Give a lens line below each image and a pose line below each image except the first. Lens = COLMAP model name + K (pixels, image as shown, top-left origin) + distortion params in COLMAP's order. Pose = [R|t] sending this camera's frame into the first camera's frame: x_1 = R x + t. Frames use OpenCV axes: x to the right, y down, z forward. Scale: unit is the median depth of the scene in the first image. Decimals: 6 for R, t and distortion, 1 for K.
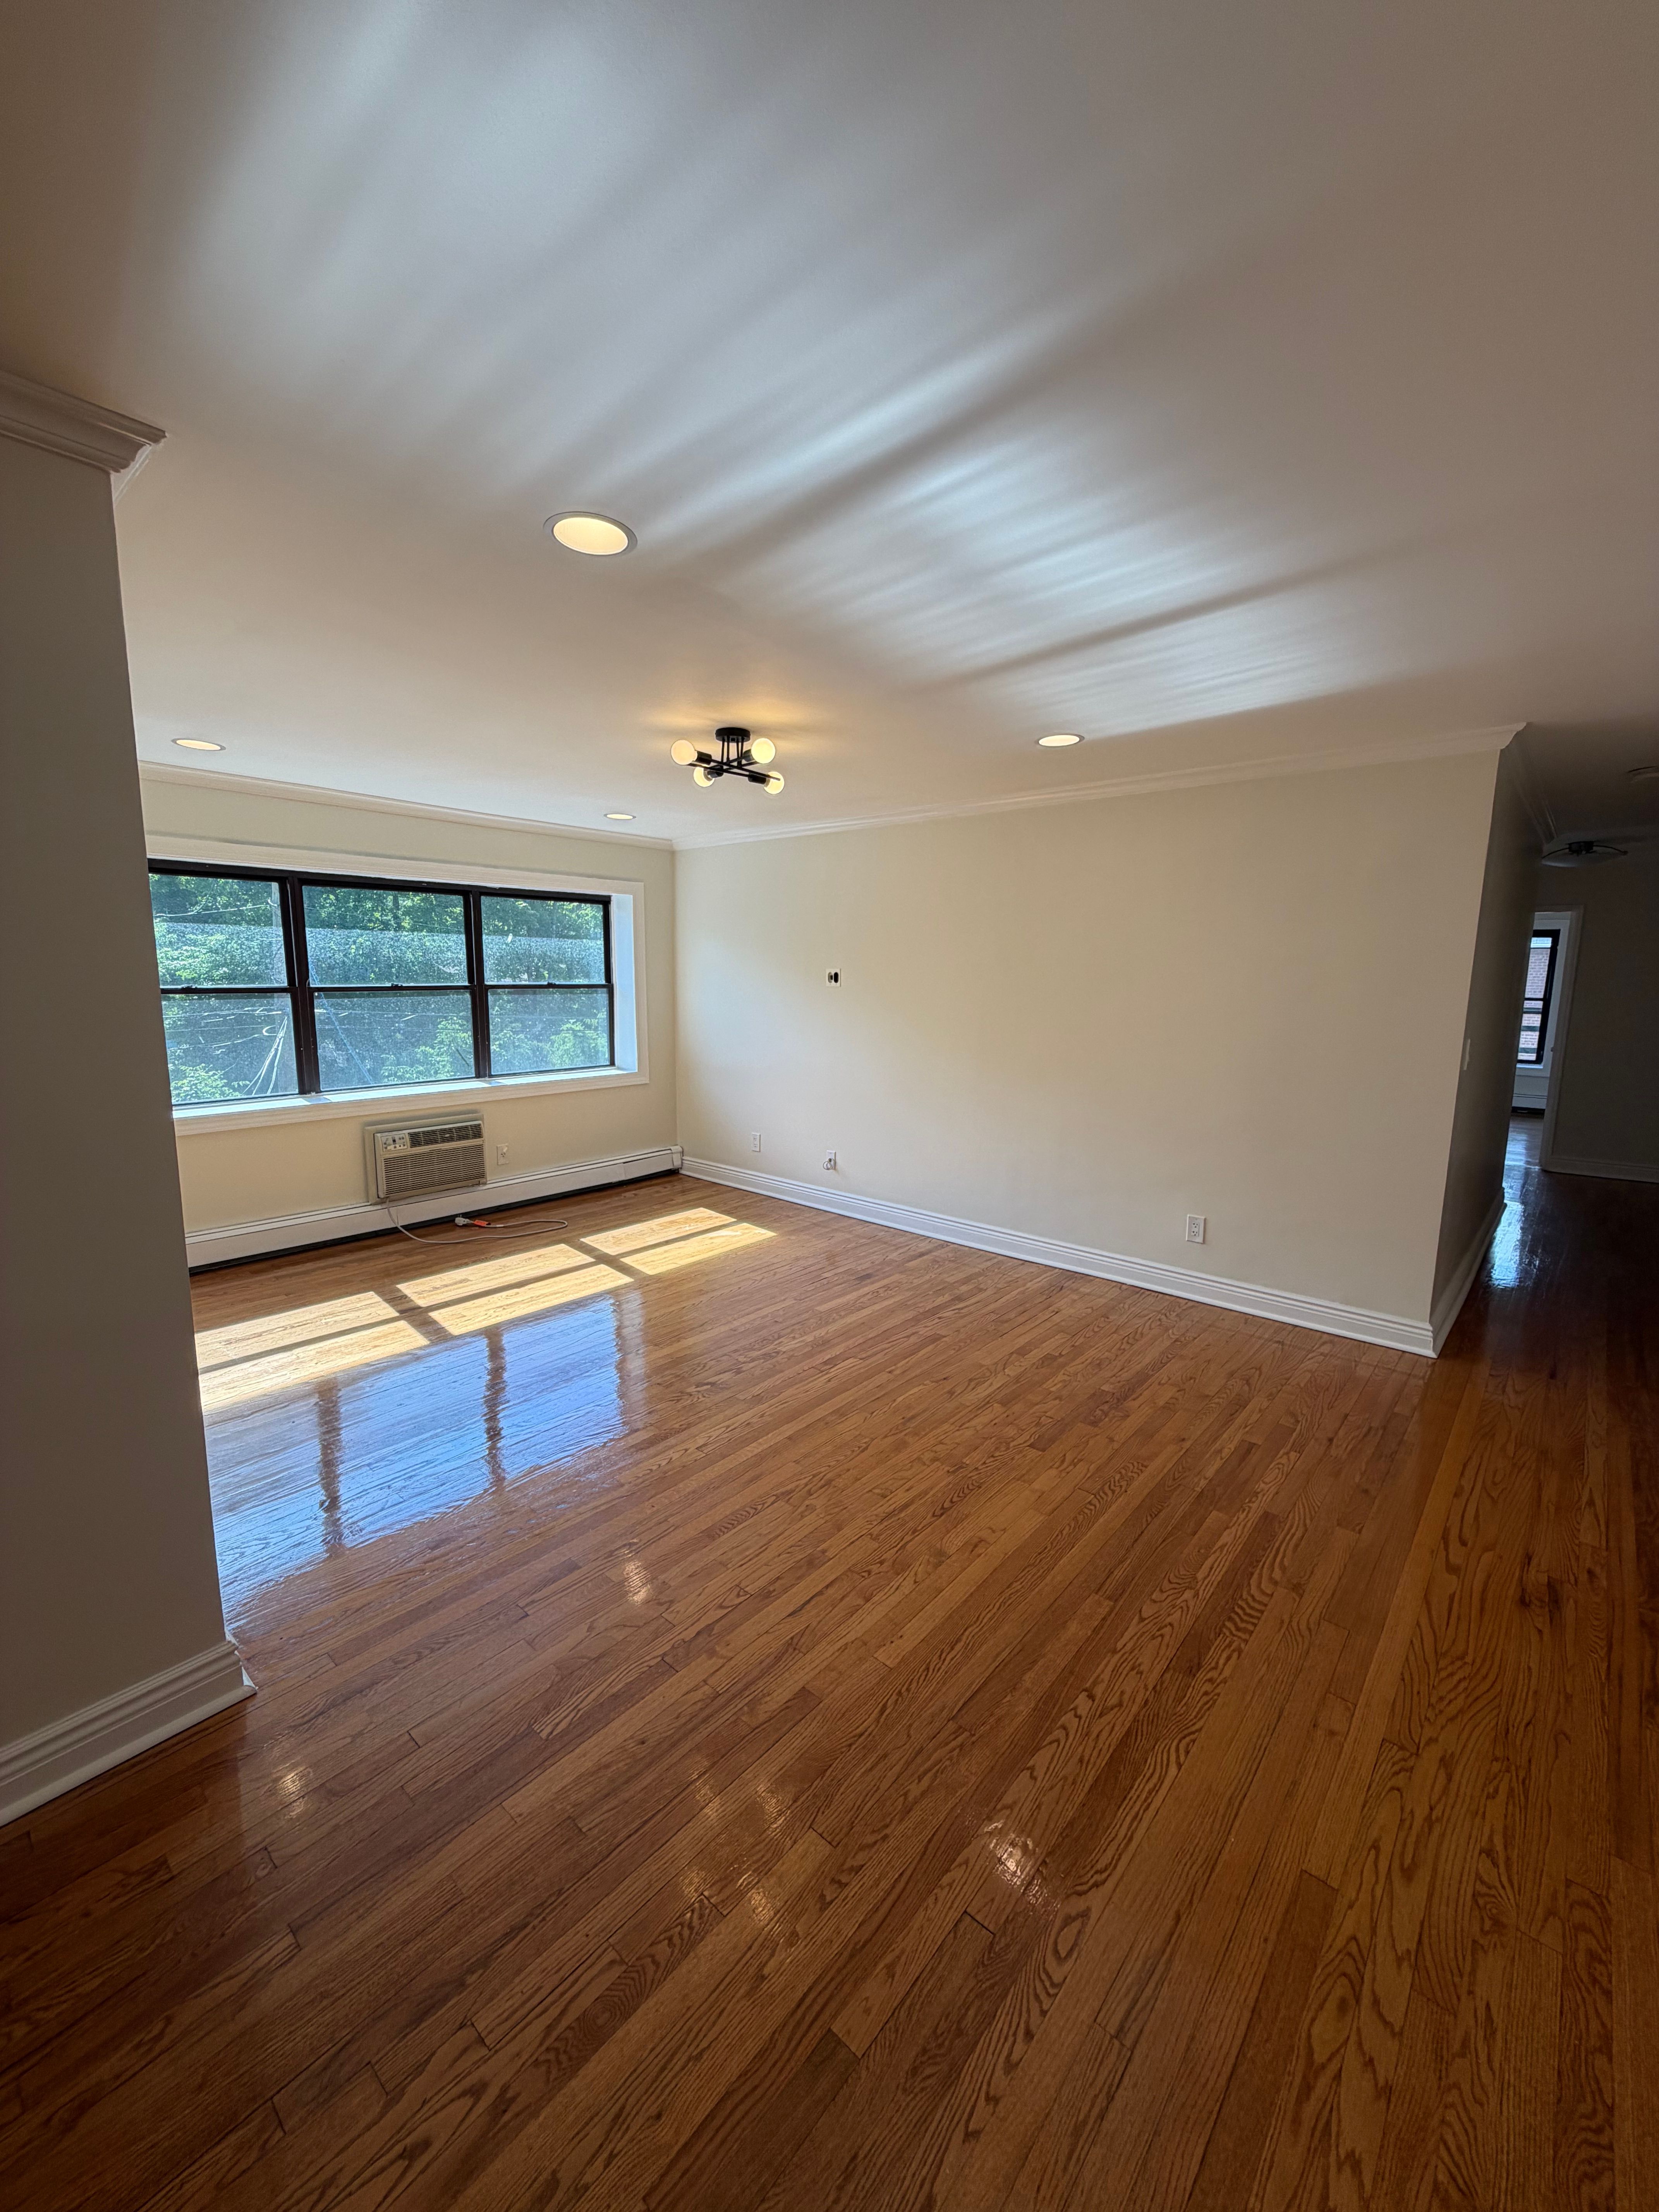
lens RADIAL K [[885.7, 0, 833.9], [0, 885.7, 1108.9], [0, 0, 1]] dist [0.000562, 0.000028]
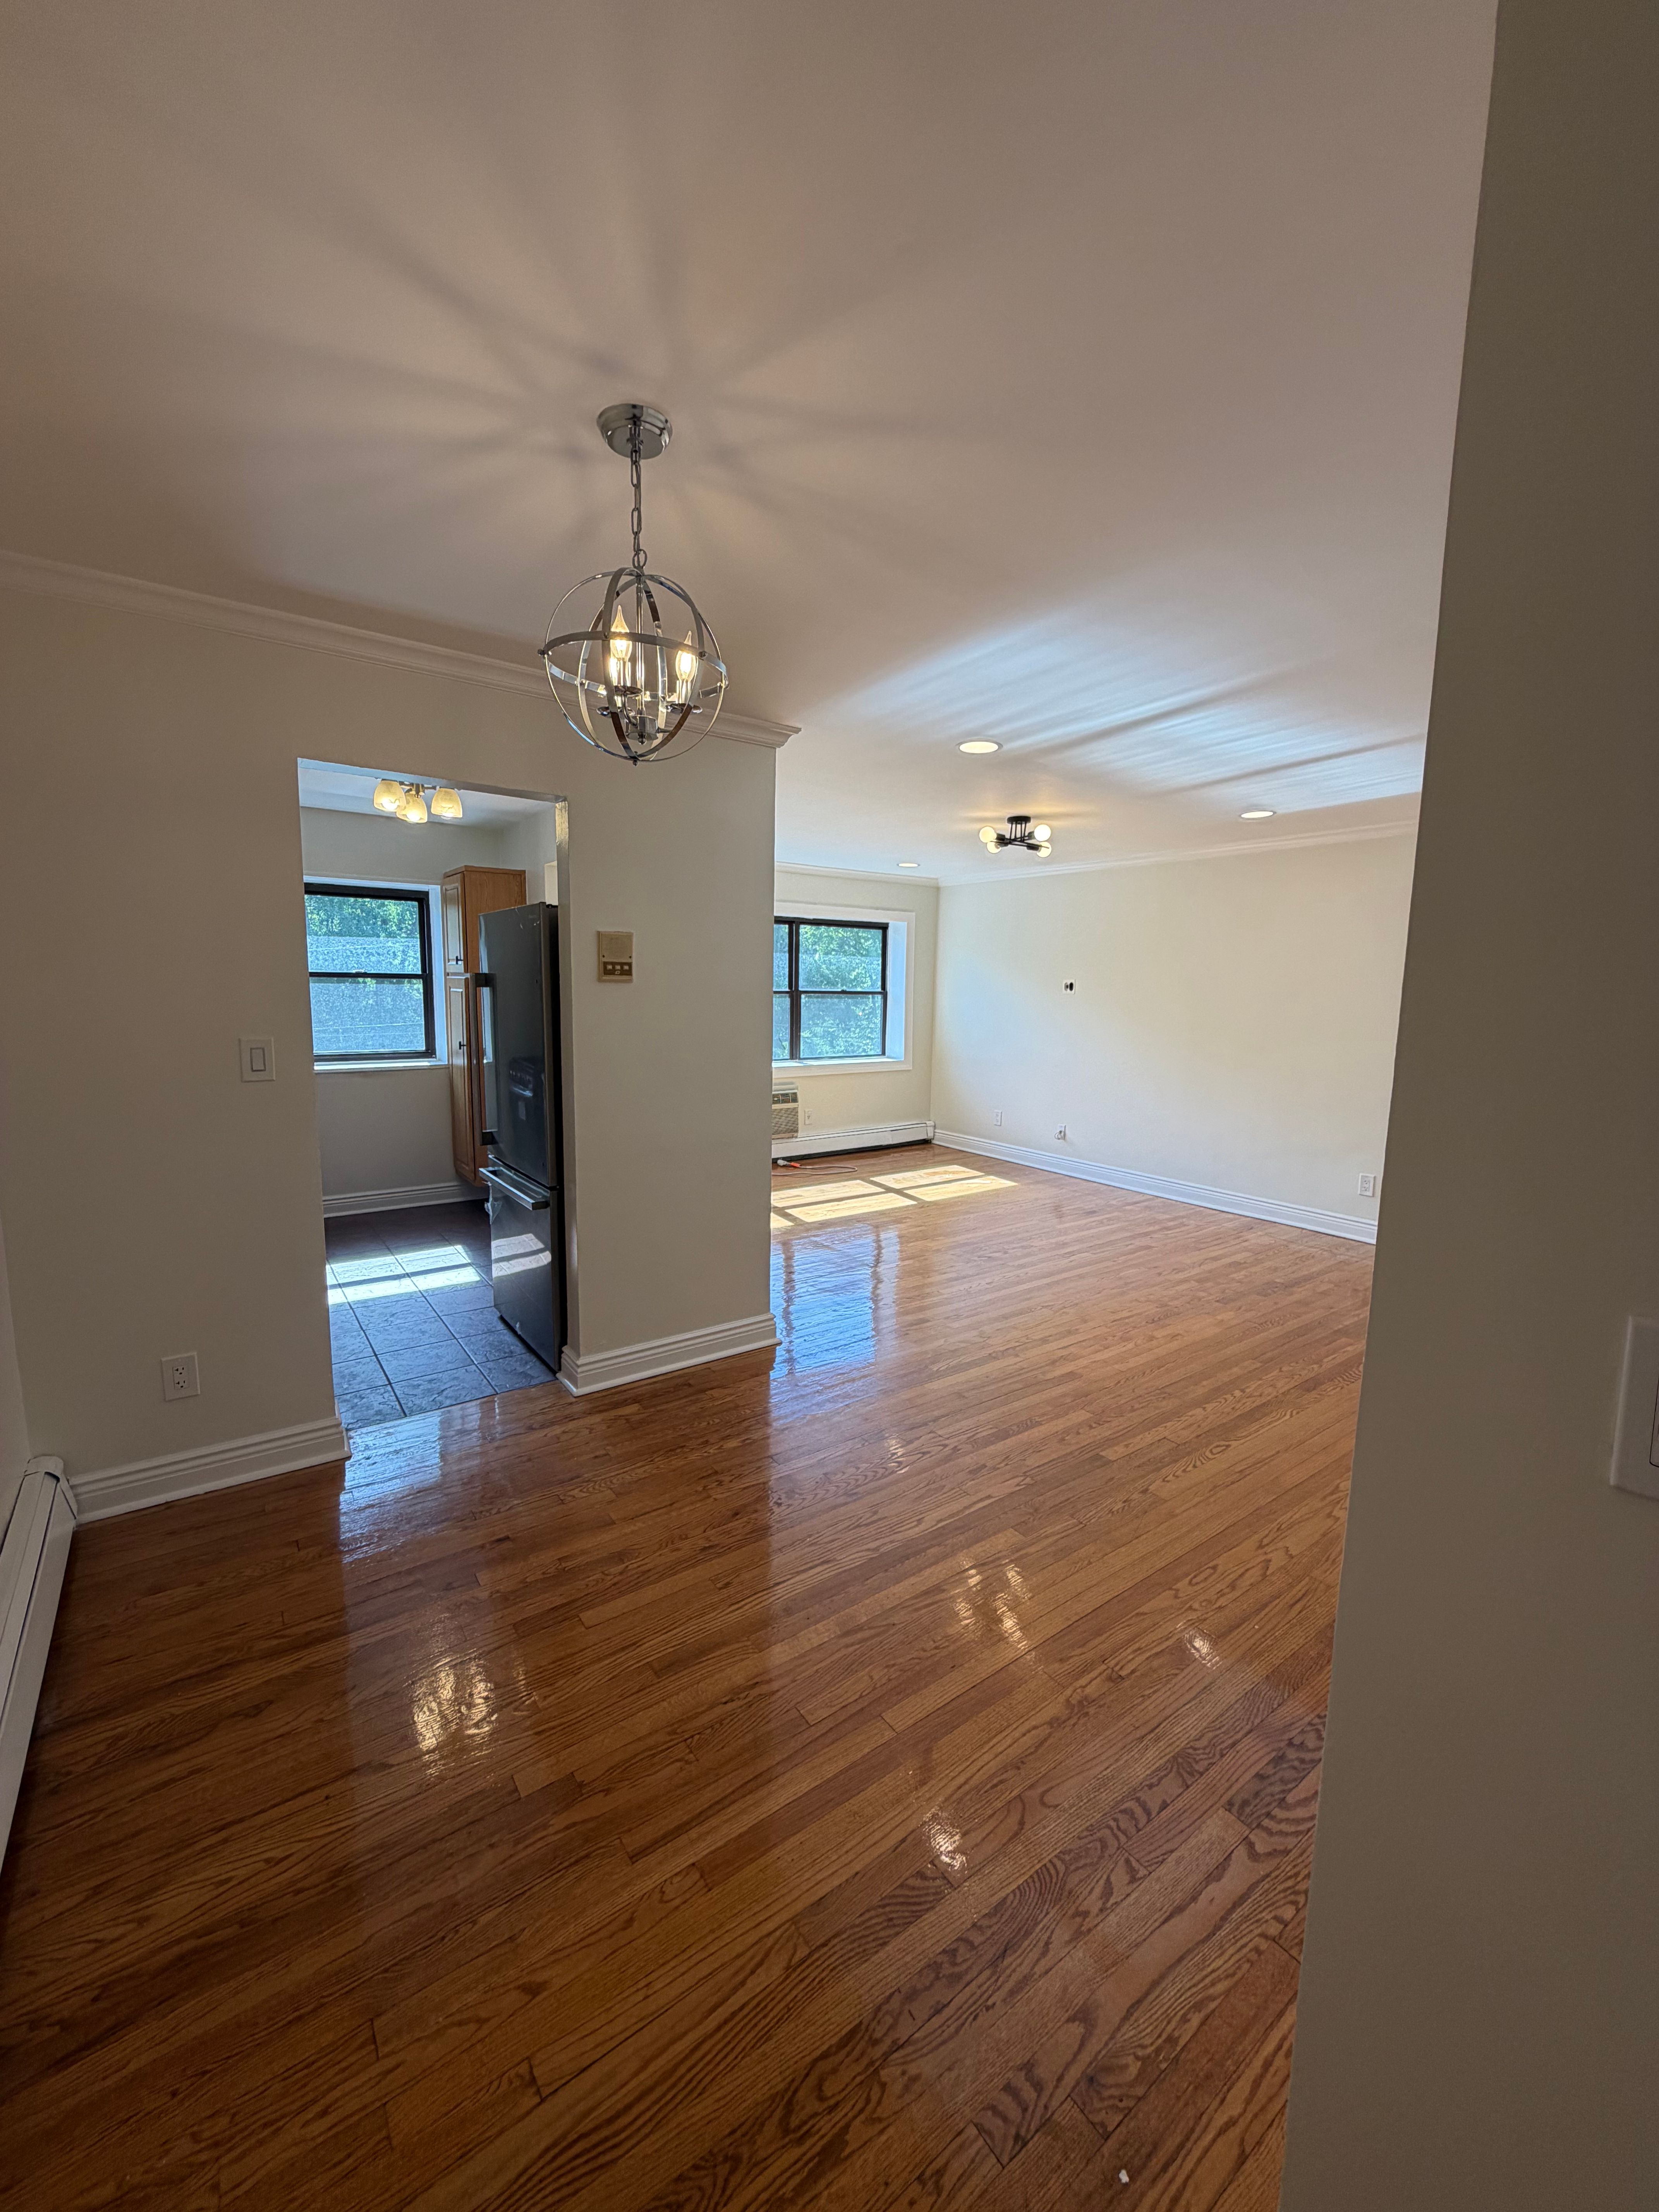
lens RADIAL K [[885.7, 0, 829.7], [0, 885.7, 1102.7], [0, 0, 1]] dist [0.000562, 0.000028]
pose [[0.974102, 0.035761, -0.223261, -0.065728], [-0.041058, 0.998974, -0.019128, 0.081116], [0.222348, 0.027799, 0.974571, -0.443371]]
